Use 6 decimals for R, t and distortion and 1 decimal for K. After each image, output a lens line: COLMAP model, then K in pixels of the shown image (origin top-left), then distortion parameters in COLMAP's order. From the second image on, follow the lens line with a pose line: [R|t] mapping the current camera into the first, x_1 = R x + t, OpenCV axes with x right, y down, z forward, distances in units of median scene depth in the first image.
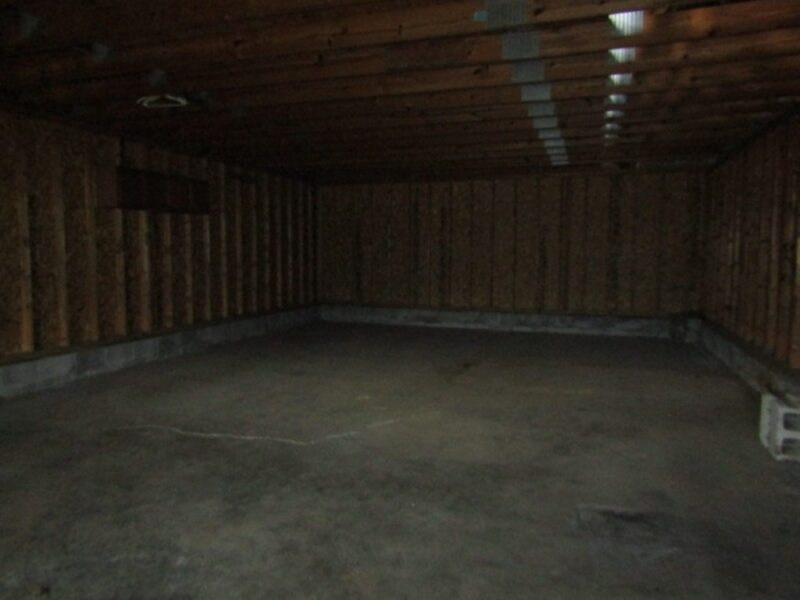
lens RADIAL K [[628.1, 0, 399.2], [0, 628.1, 297.8], [0, 0, 1]] dist [0.013331, 0.006401]
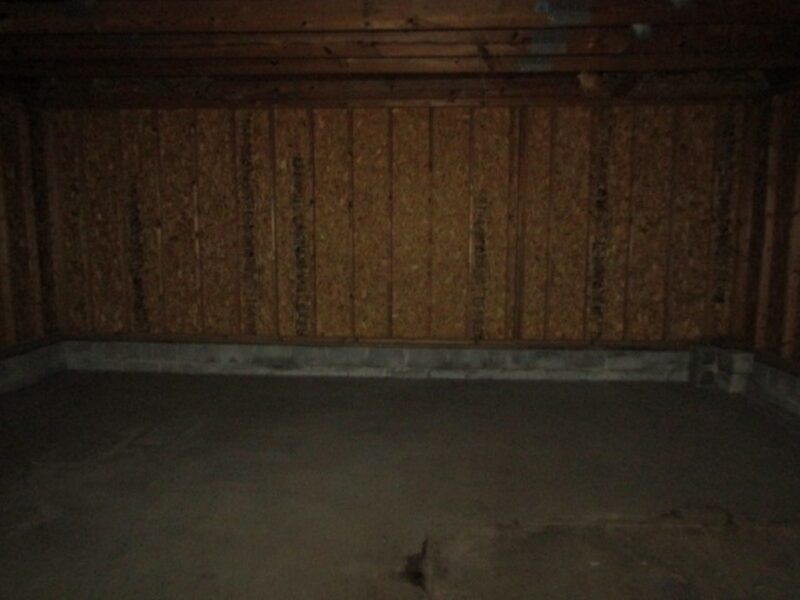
lens RADIAL K [[628.1, 0, 398.1], [0, 628.1, 305.8], [0, 0, 1]] dist [0.013331, 0.006401]
pose [[0.956501, -0.037448, 0.289315, -0.009740], [0.023003, 0.998321, 0.053168, -0.042952], [-0.290820, -0.044200, 0.955756, 0.458532]]
